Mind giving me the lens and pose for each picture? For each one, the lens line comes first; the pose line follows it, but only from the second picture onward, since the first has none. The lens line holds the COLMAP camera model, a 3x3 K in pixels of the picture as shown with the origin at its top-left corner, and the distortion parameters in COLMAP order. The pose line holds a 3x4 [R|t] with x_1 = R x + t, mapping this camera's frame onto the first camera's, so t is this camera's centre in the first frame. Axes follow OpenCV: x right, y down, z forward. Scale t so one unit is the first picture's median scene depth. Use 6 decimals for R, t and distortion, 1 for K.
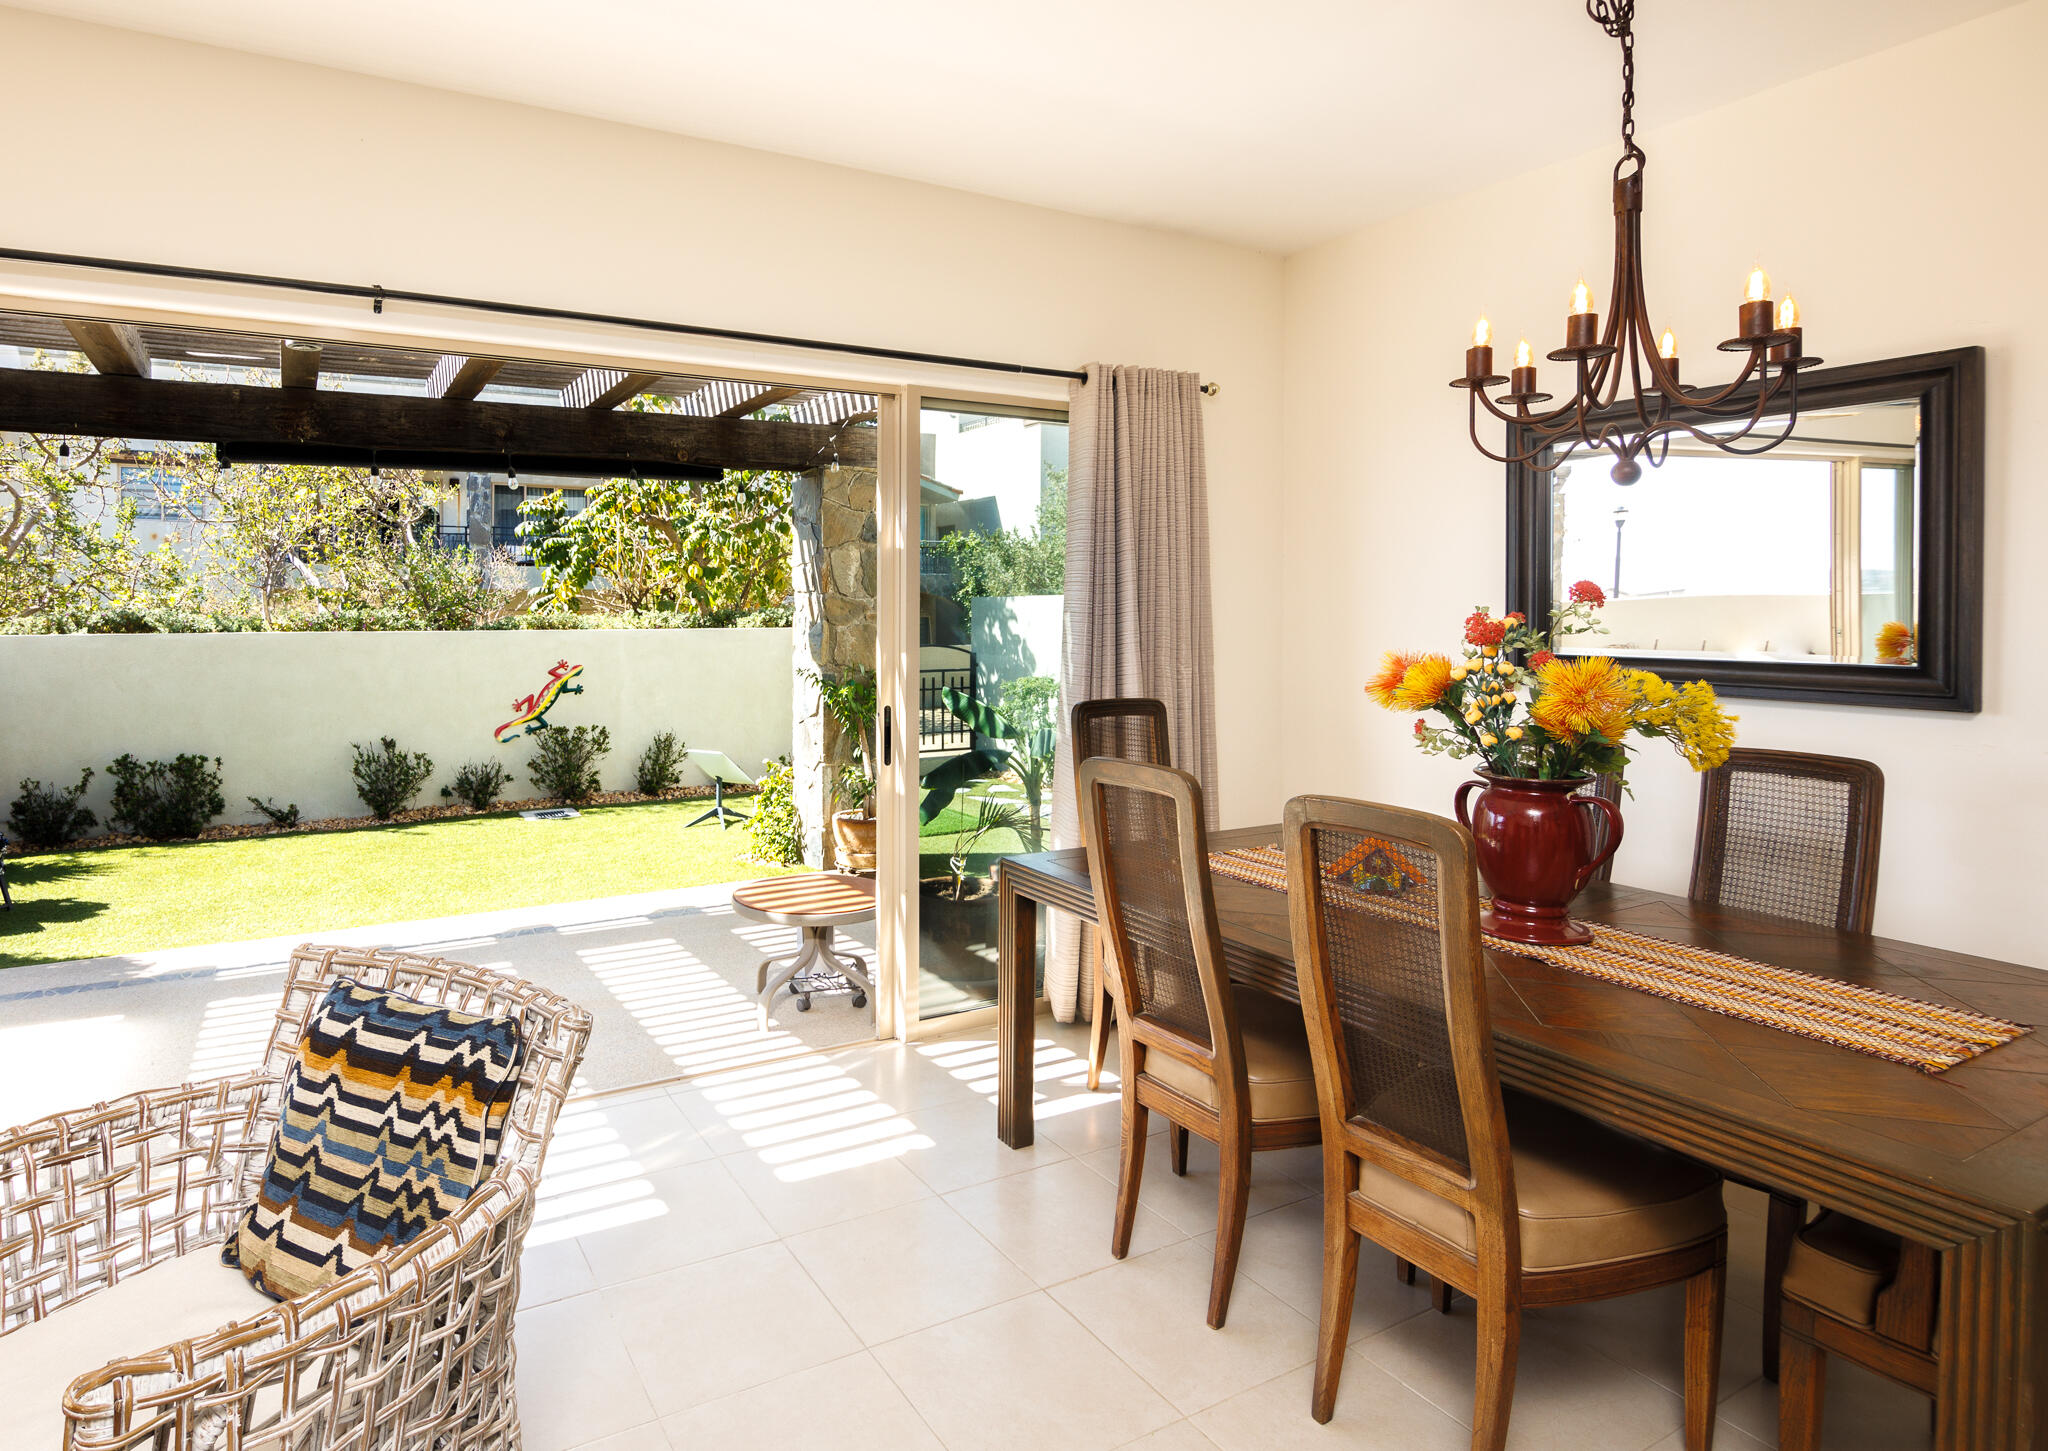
lens RADIAL K [[1094.6, 0, 841.7], [0, 1094.6, 631.7], [0, 0, 1]] dist [-0.015917, -0.001016]
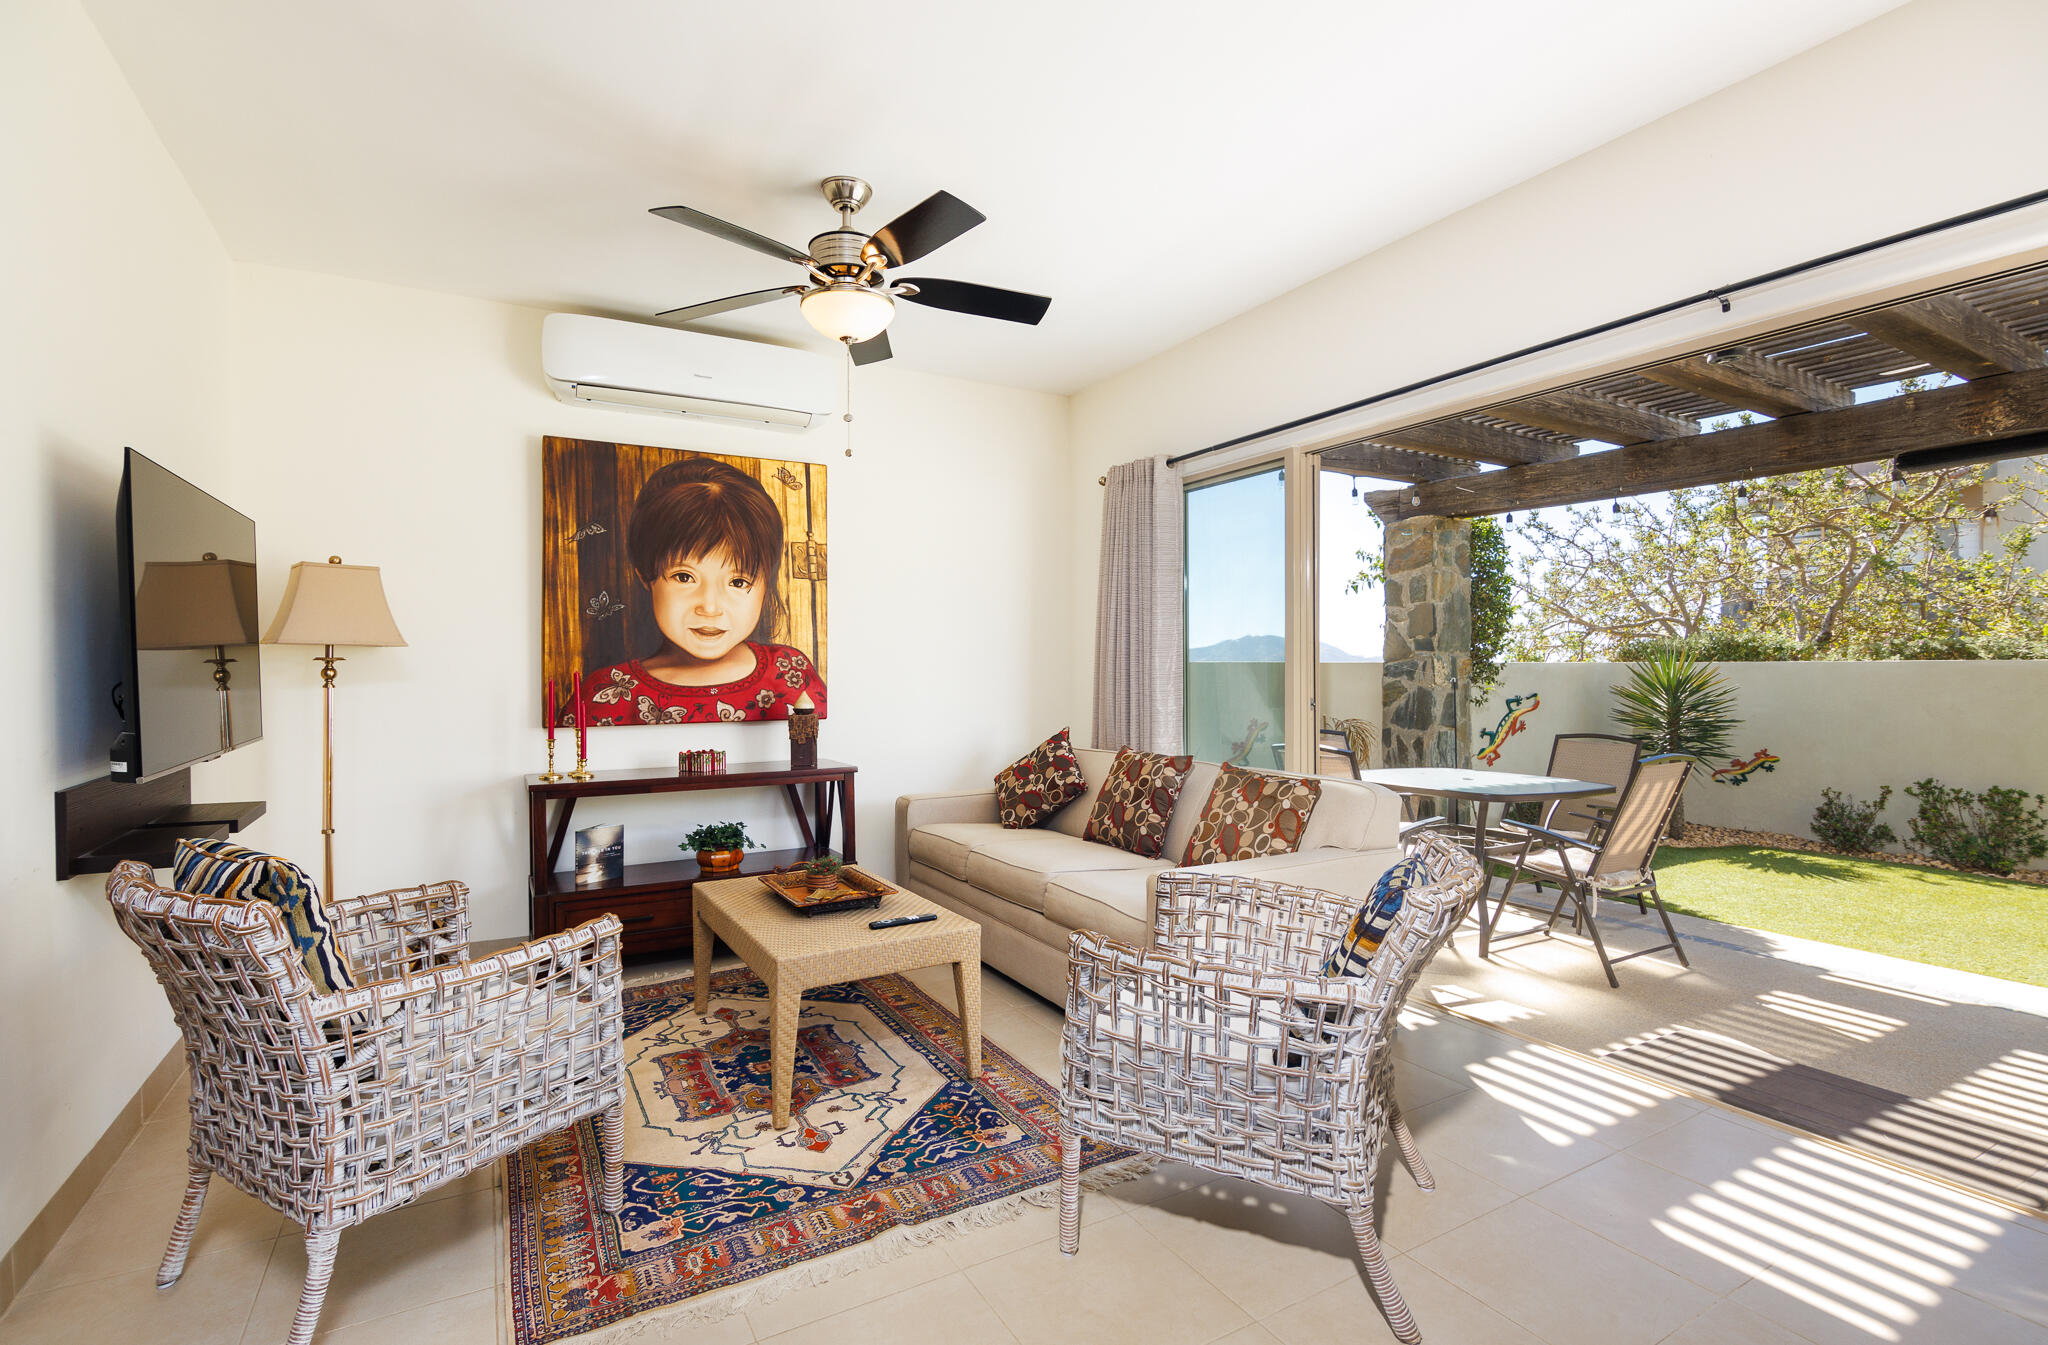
lens RADIAL K [[947.2, 0, 1019.1], [0, 947.2, 667.9], [0, 0, 1]] dist [-0.013507, -0.001626]
pose [[0.047828, -0.000352, -0.998856, 0.174281], [-0.015046, 0.999886, -0.001072, 0.024068], [0.998742, 0.015080, 0.047817, 0.111605]]
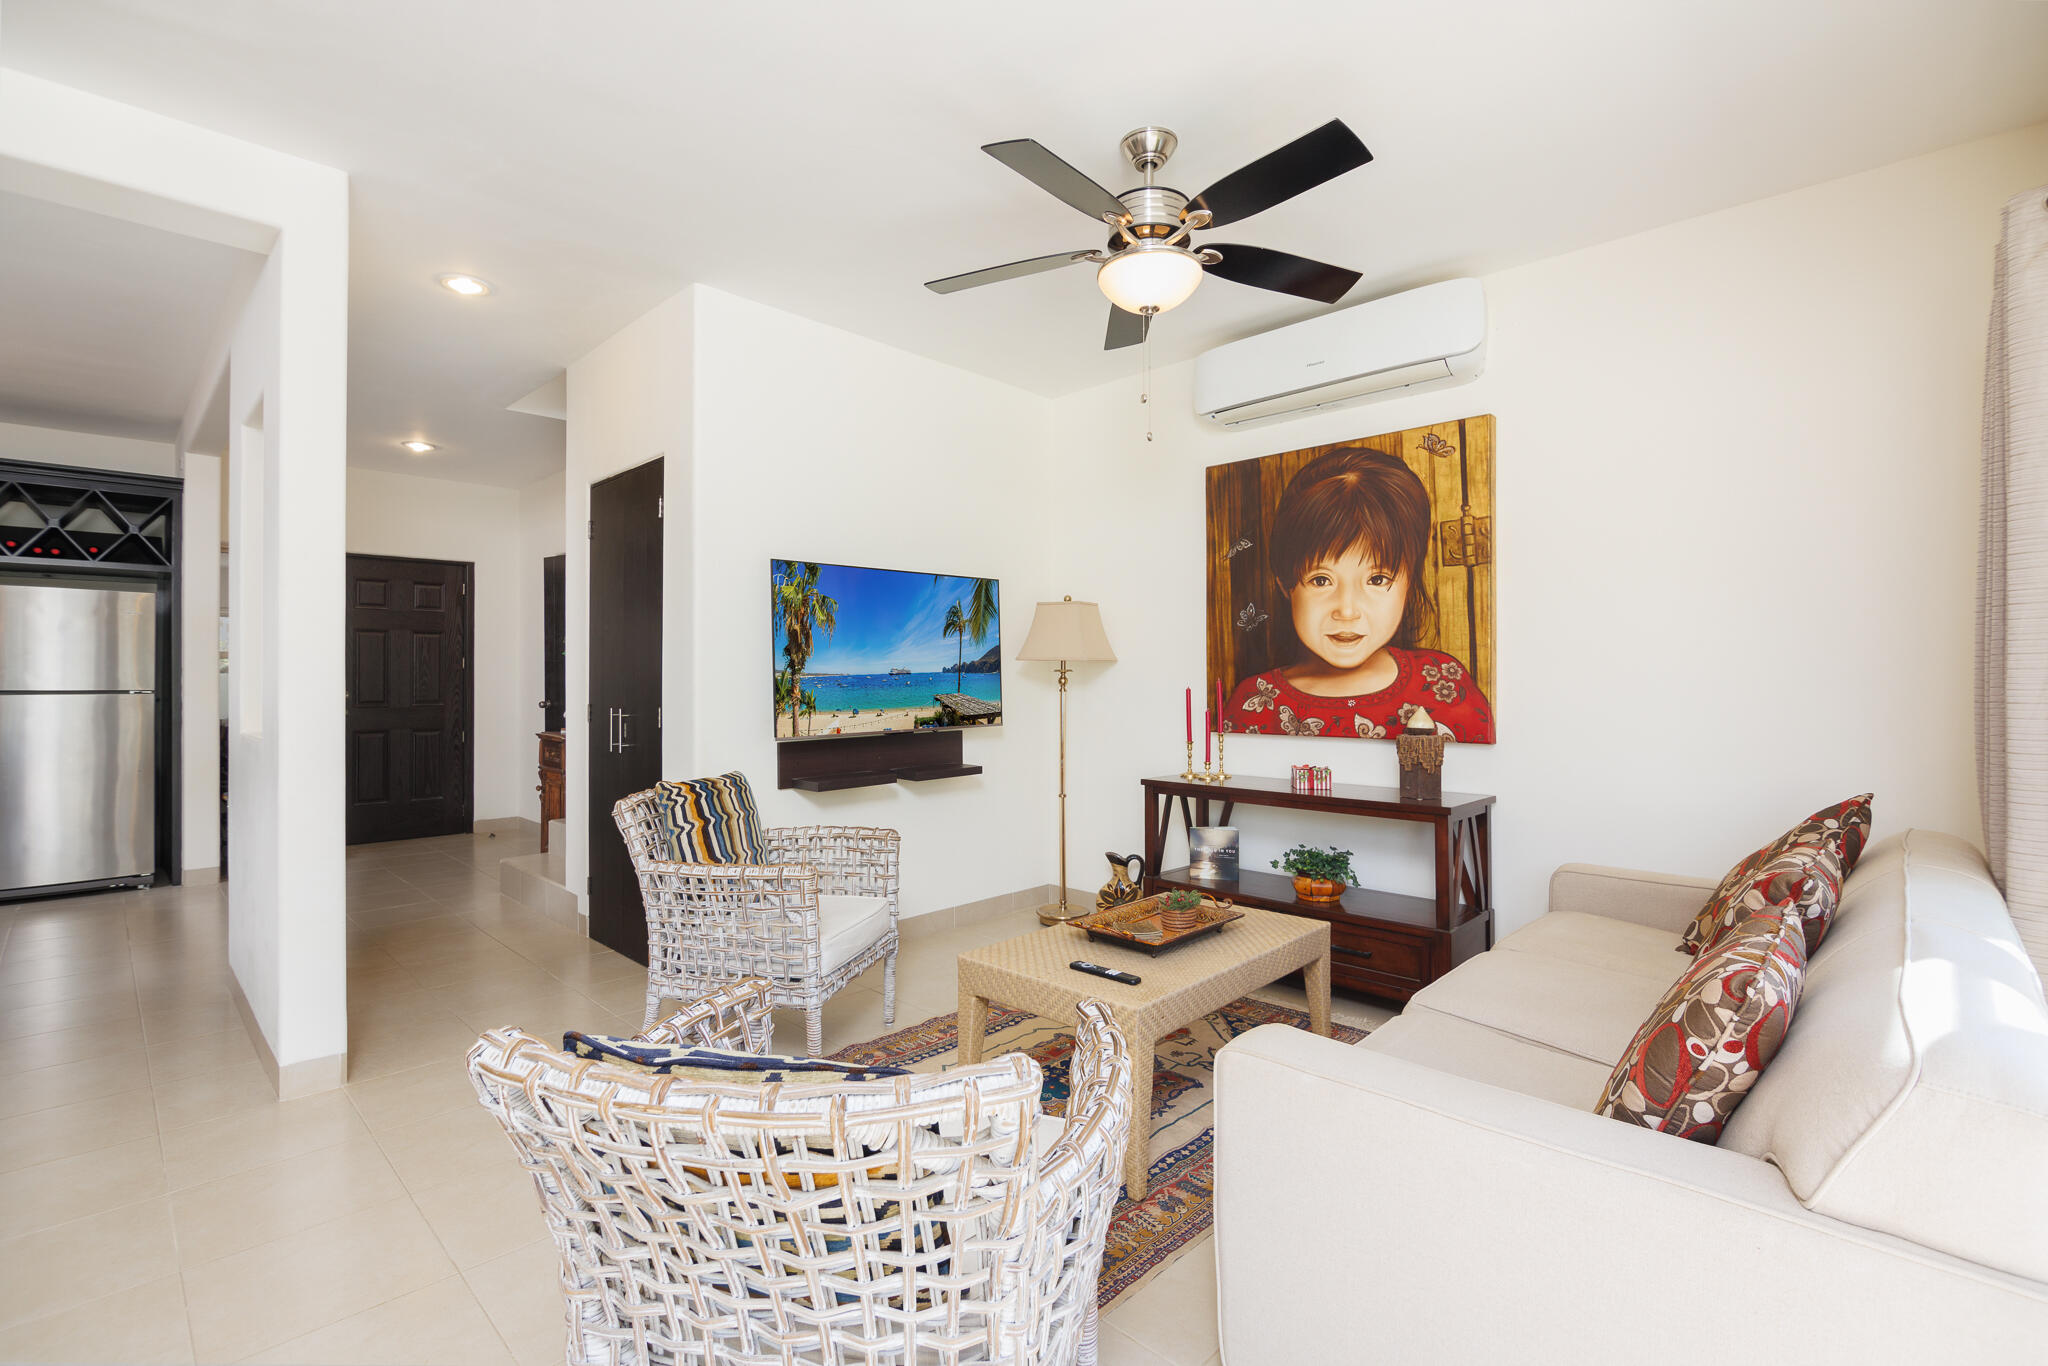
lens RADIAL K [[912.7, 0, 1003.7], [0, 912.7, 667.7], [0, 0, 1]] dist [-0.015876, -0.000092]
pose [[-0.950587, -0.003053, -0.310444, -0.085166], [-0.004833, 0.999976, 0.004966, 0.019176], [0.310421, 0.006221, -0.950579, 0.382220]]
